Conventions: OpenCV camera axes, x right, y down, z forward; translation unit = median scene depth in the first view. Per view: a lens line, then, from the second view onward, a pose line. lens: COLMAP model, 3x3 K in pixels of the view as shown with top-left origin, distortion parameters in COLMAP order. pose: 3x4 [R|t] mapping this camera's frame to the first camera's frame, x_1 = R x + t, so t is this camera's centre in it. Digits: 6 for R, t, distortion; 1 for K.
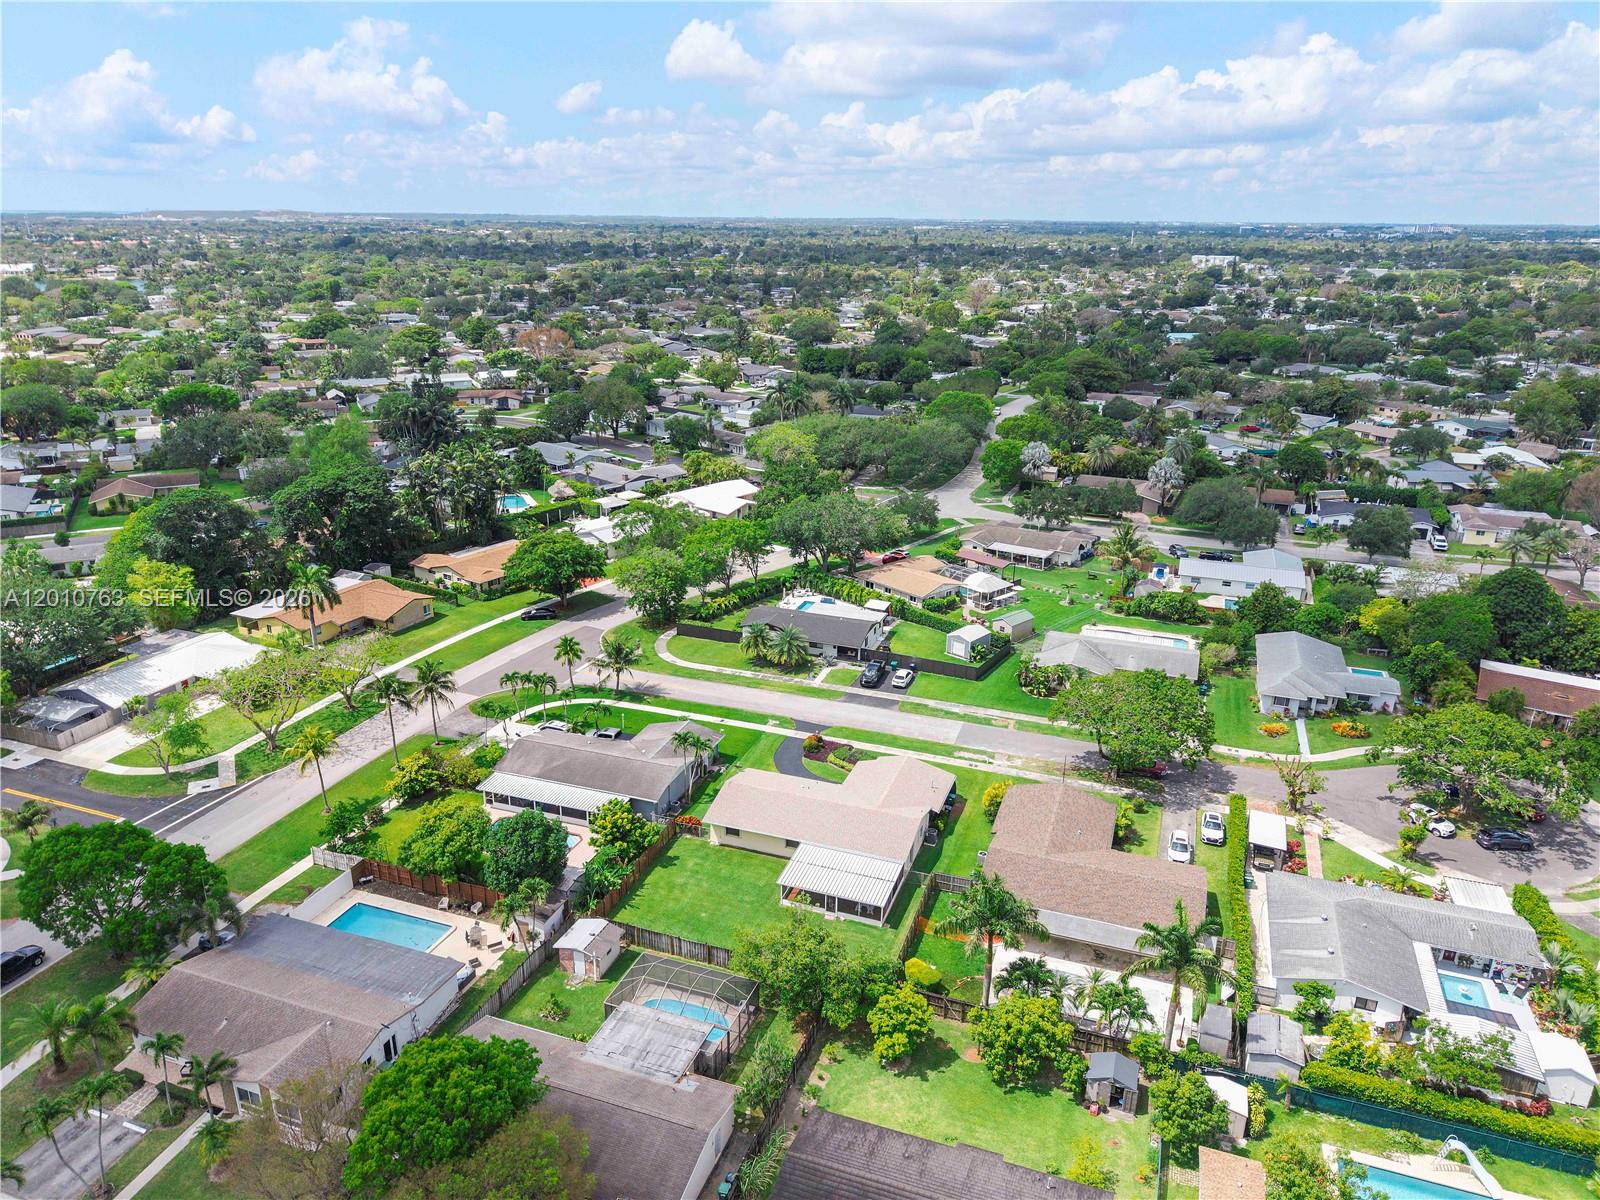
lens RADIAL K [[1081.0, 0, 800.0], [0, 1081.0, 600.0], [0, 0, 1]] dist [0.061069, -0.071928]
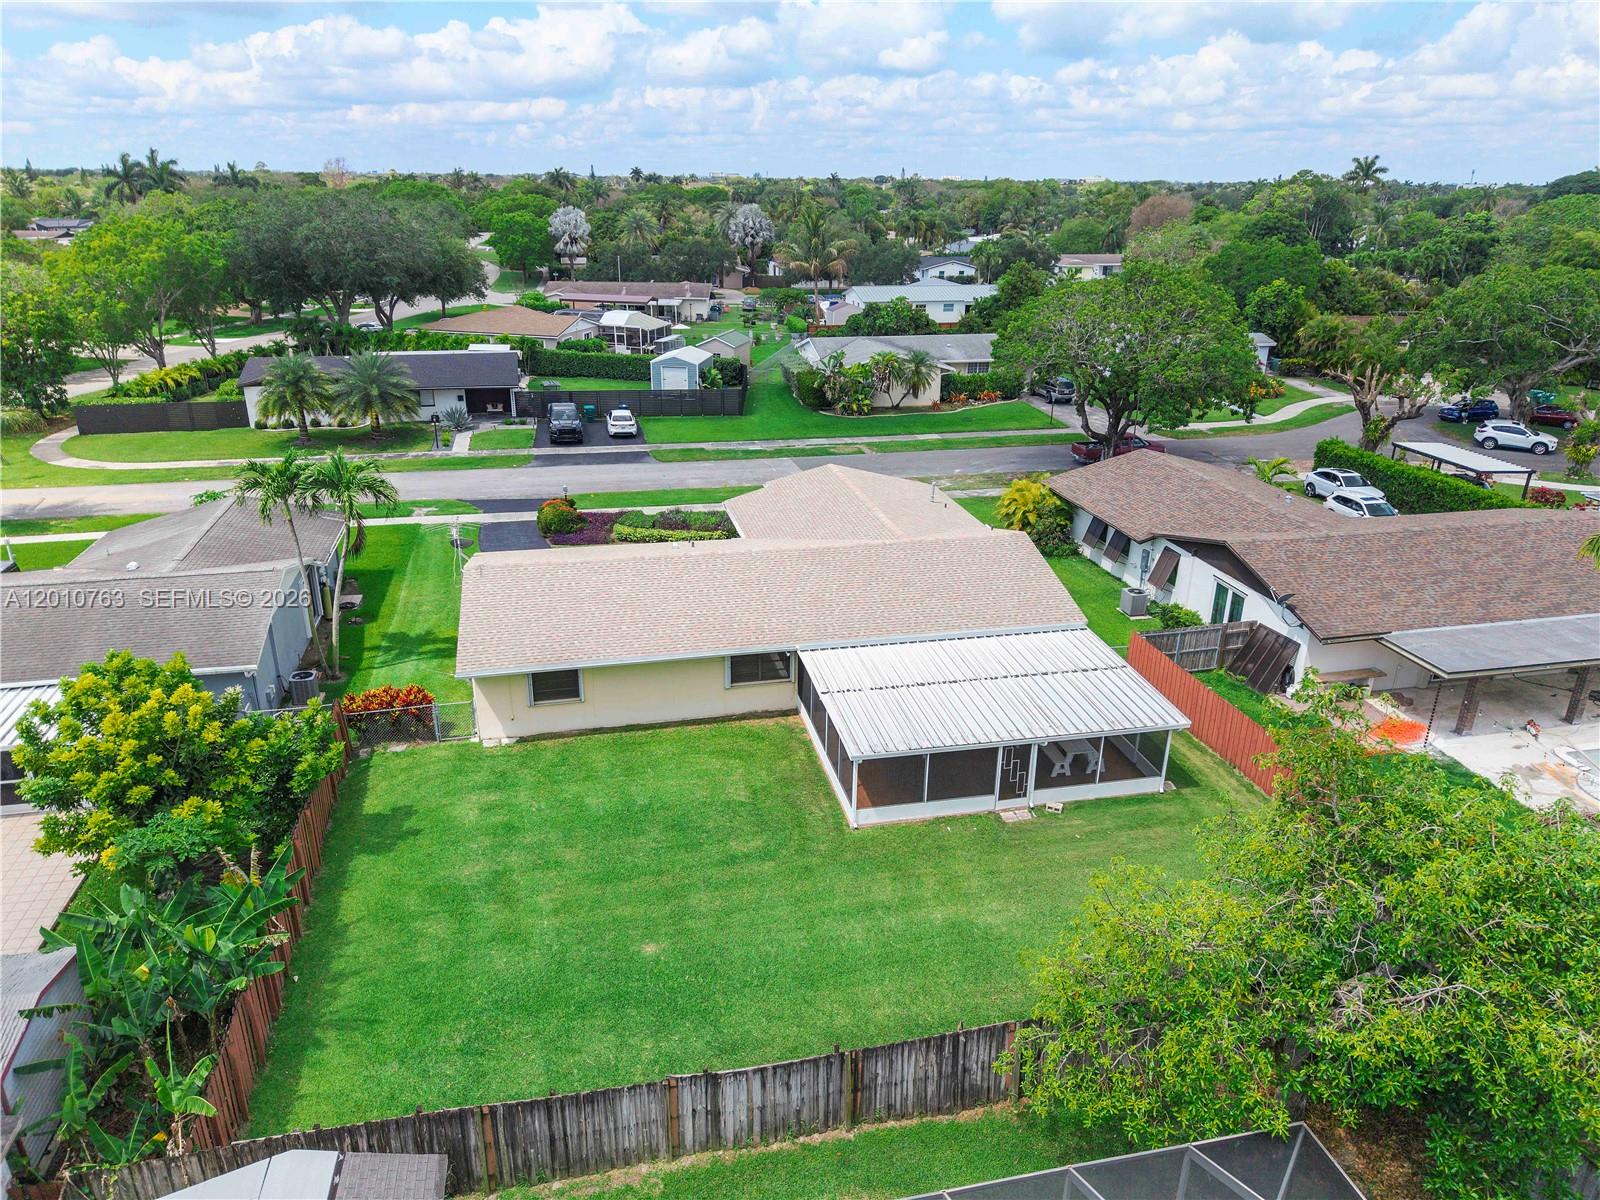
lens RADIAL K [[1095.5, 0, 800.0], [0, 1095.5, 600.0], [0, 0, 1]] dist [0.009725, 0.003659]
pose [[0.842761, -0.194574, 0.501892, -0.113625], [0.175188, 0.980767, 0.086055, 0.123878], [-0.508983, 0.015402, 0.860639, 0.489632]]
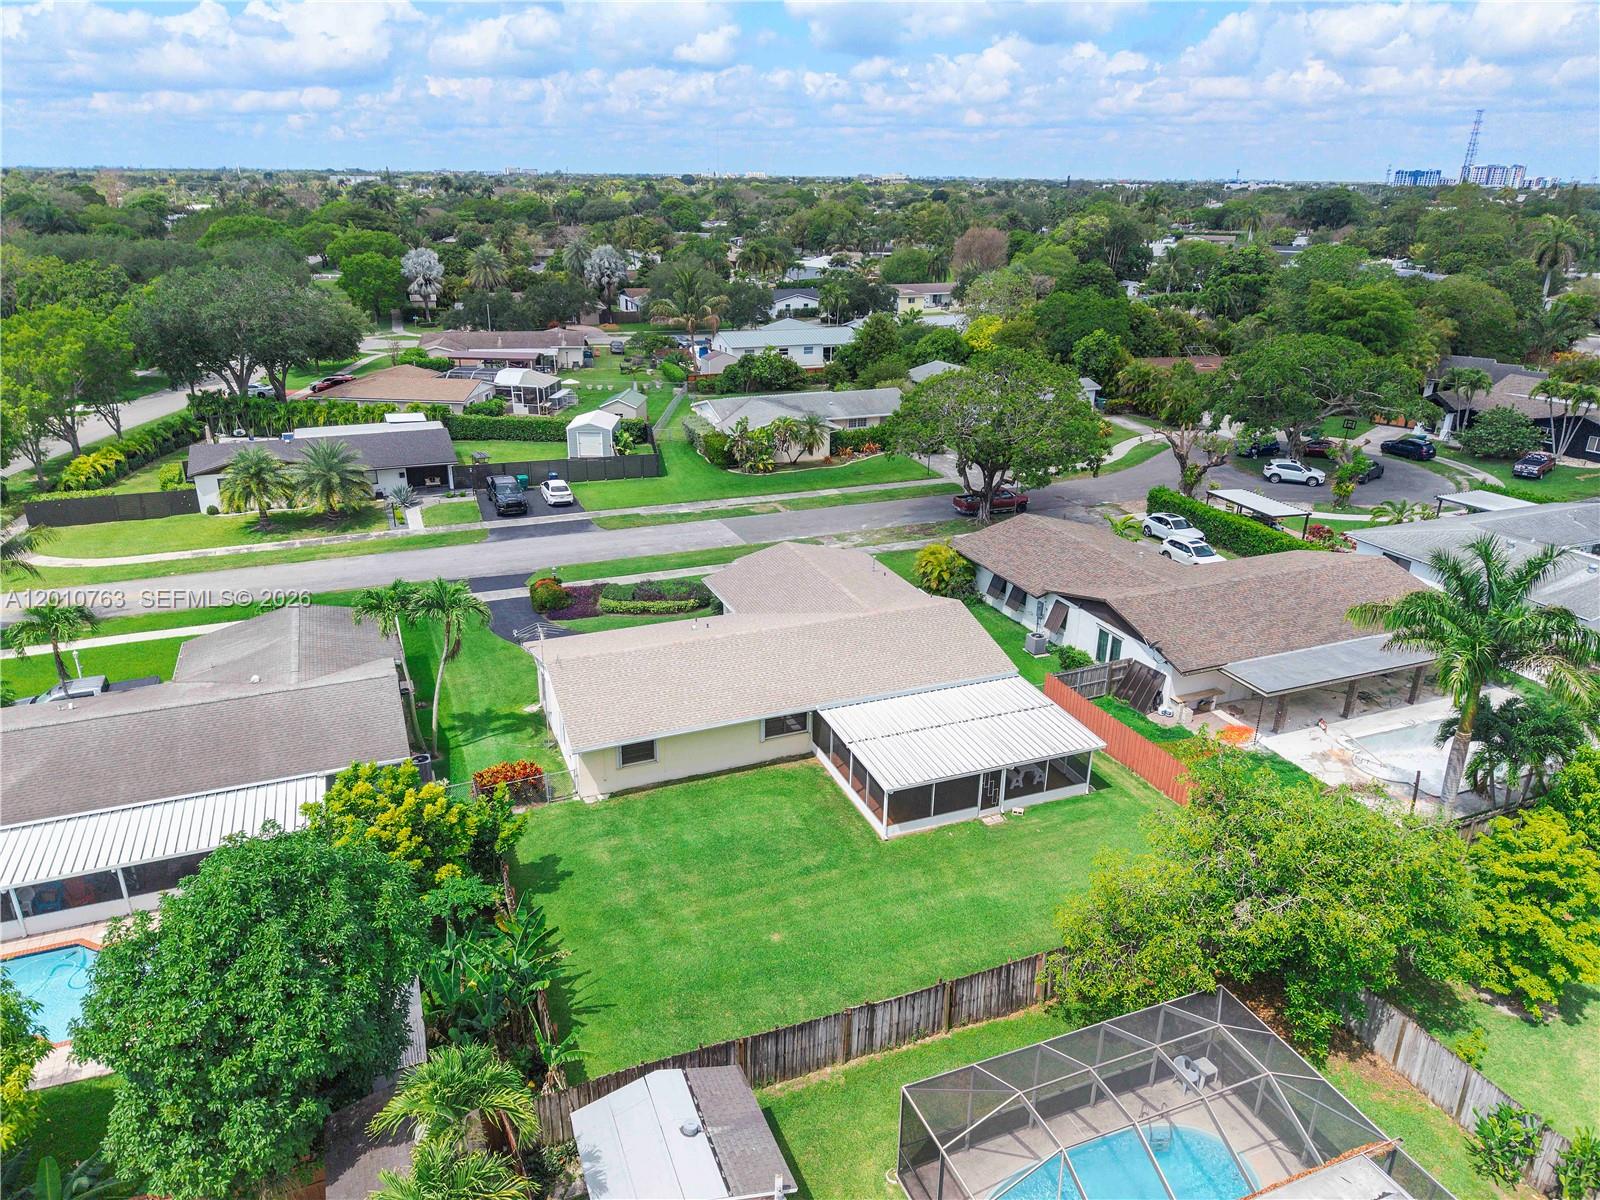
lens RADIAL K [[1102.9, 0, 803.0], [0, 1102.9, 605.0], [0, 0, 1]] dist [0.028145, -0.034044]
pose [[0.740448, -0.246147, 0.625419, -0.190945], [0.218859, 0.968111, 0.121909, 0.086263], [-0.635483, 0.046611, 0.770707, 0.450288]]
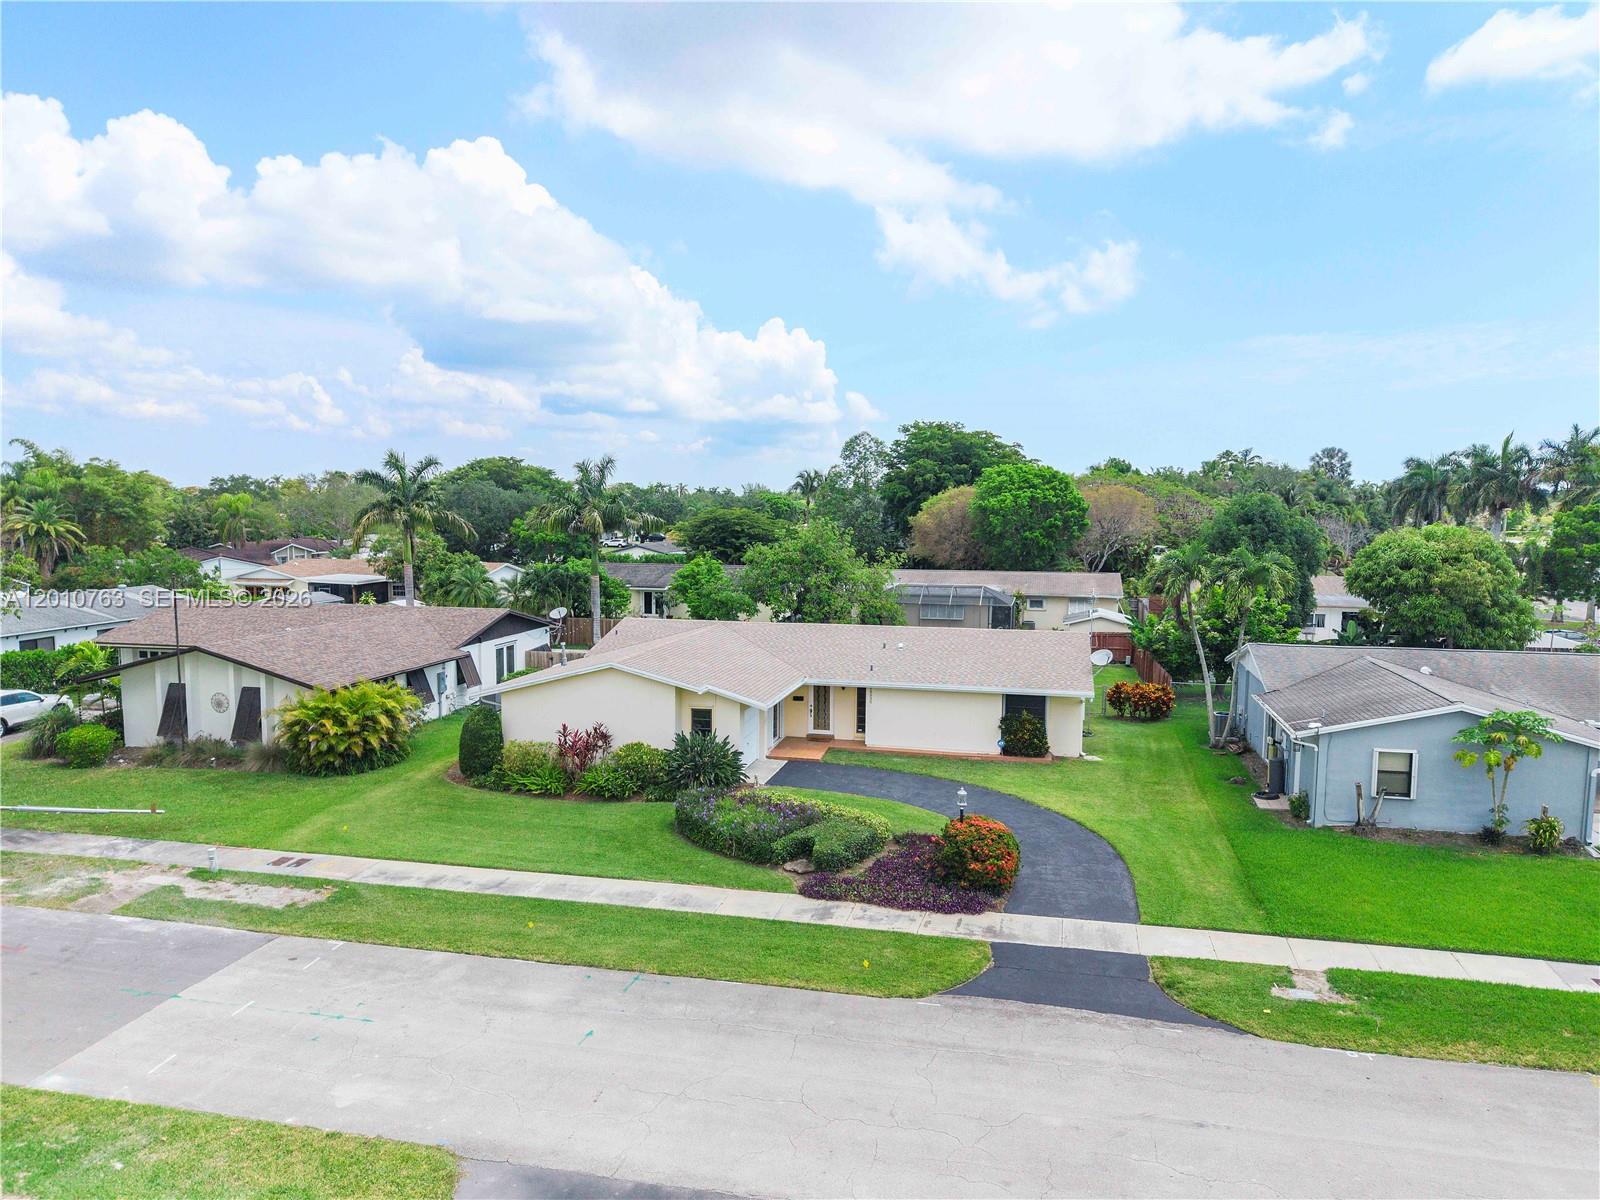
lens RADIAL K [[1087.9, 0, 800.0], [0, 1087.9, 600.0], [0, 0, 1]] dist [0.024389, -0.024320]
pose [[-0.992725, -0.004577, -0.120317, 0.065021], [-0.053516, 0.911919, 0.406867, -0.003636], [0.107857, 0.410345, -0.905529, 1.007162]]
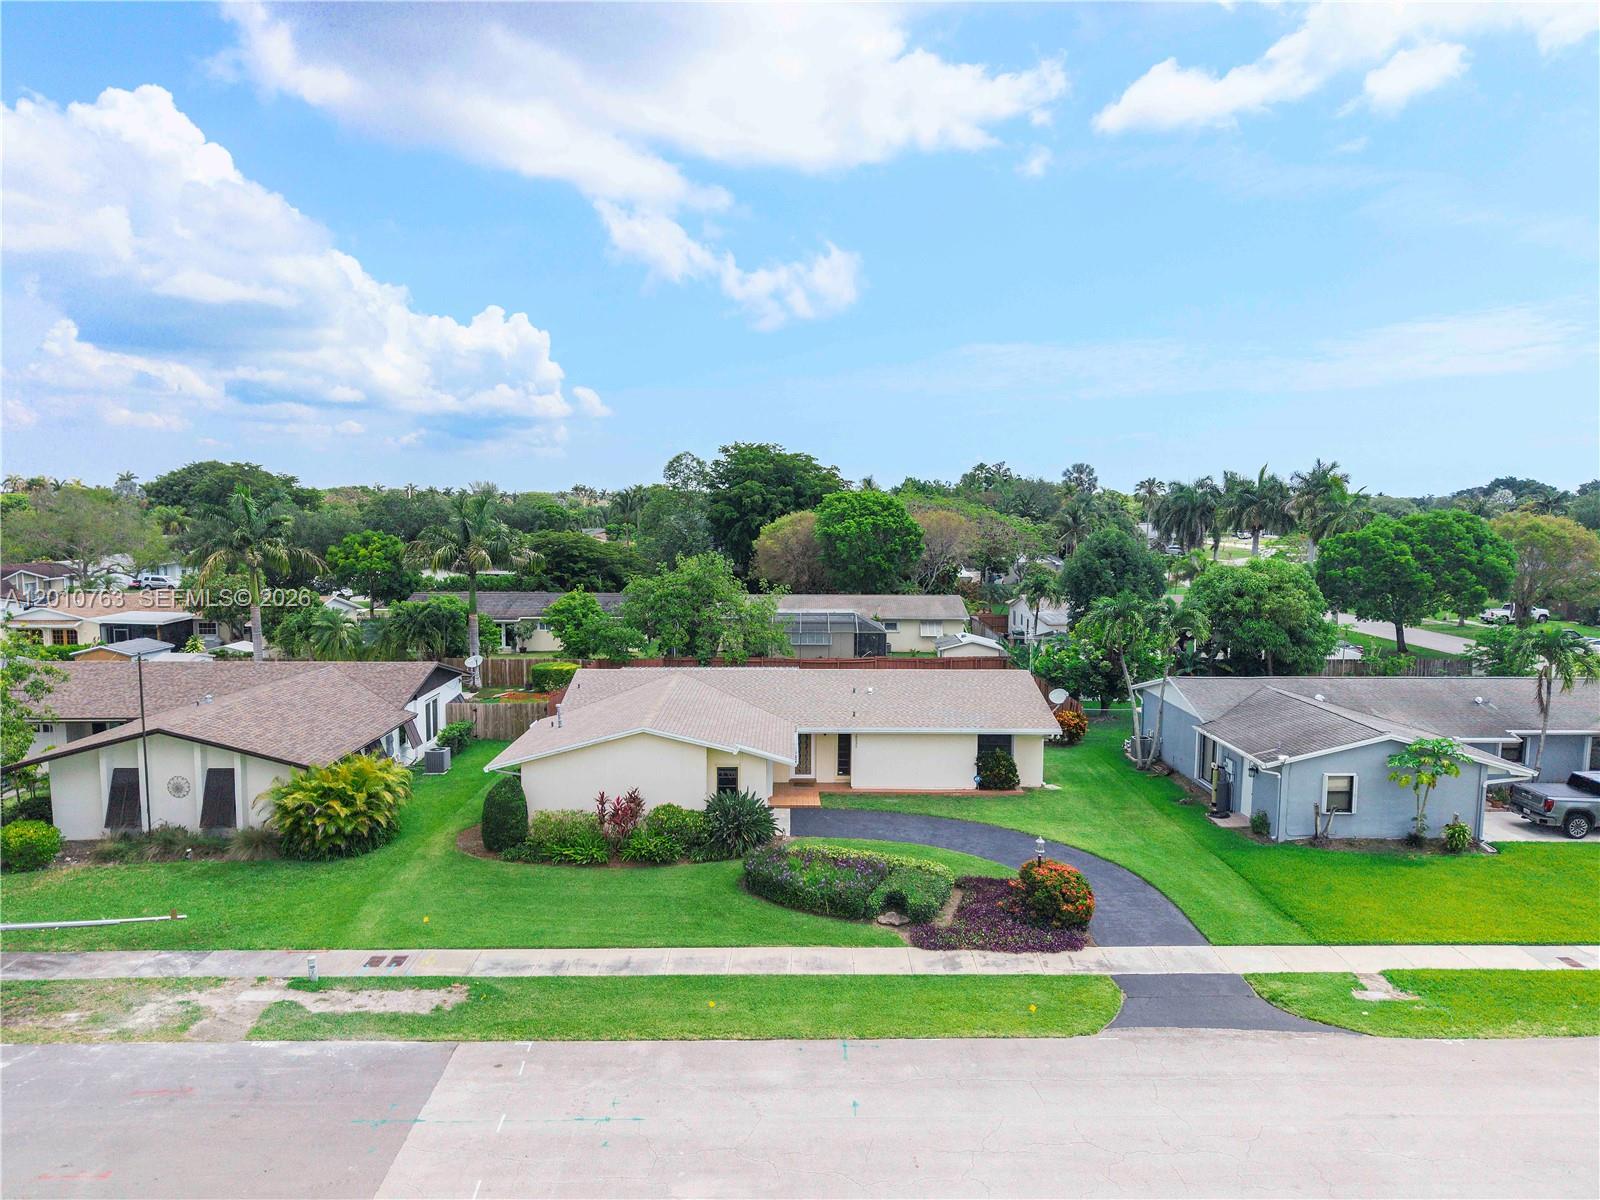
lens RADIAL K [[1101.1, 0, 800.0], [0, 1101.1, 600.0], [0, 0, 1]] dist [0.027599, -0.028490]
pose [[-0.934799, 0.017569, -0.354741, 0.133675], [-0.128911, 0.913885, 0.384962, -0.017102], [0.330956, 0.405592, -0.852035, 1.000982]]
